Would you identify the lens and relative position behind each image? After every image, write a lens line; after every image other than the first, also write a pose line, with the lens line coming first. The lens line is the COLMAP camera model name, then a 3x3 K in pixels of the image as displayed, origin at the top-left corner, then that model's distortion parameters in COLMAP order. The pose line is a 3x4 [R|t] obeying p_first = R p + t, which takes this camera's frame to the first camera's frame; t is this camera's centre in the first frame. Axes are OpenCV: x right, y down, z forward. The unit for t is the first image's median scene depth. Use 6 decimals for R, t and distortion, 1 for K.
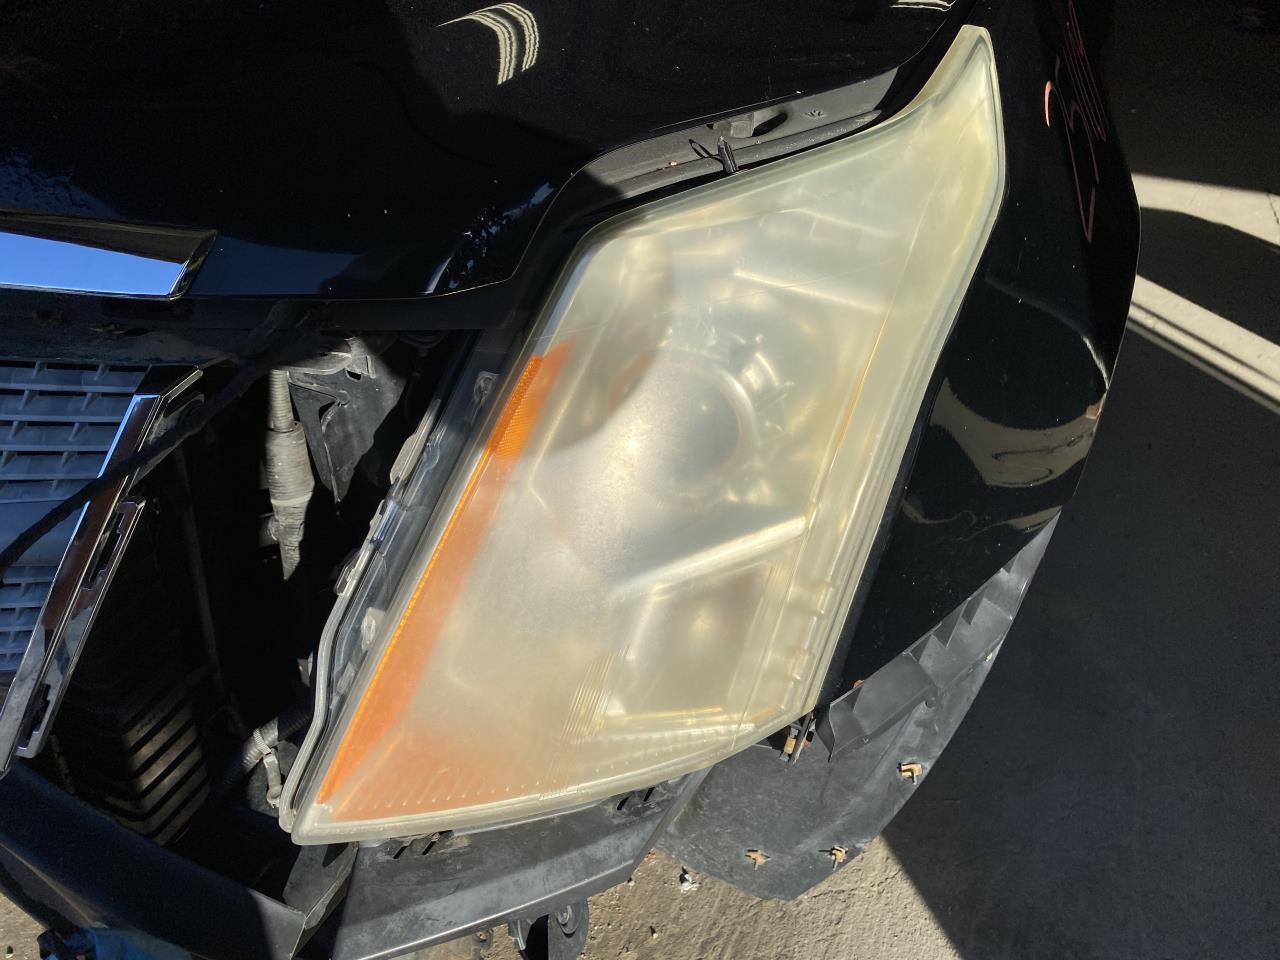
lens RADIAL K [[957.8, 0, 644.3], [0, 957.8, 482.7], [0, 0, 1]] dist [0.012152, -0.009443]
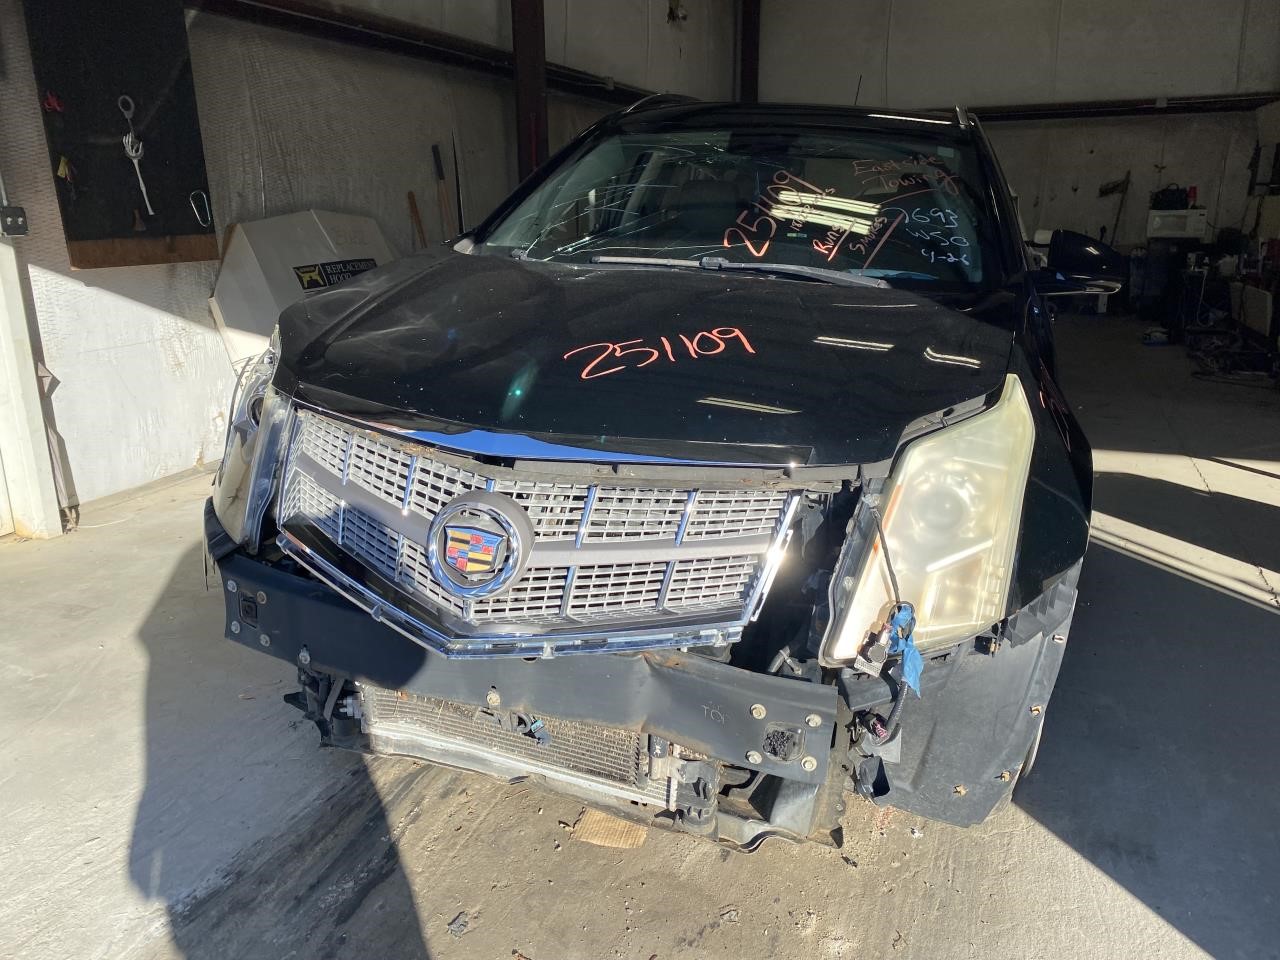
lens RADIAL K [[957.8, 0, 637.3], [0, 957.8, 475.6], [0, 0, 1]] dist [0.012152, -0.009443]
pose [[0.997423, -0.062049, 0.036016, -0.830662], [0.070797, 0.932552, -0.354027, 0.681608], [-0.011620, 0.355664, 0.934542, -1.453245]]
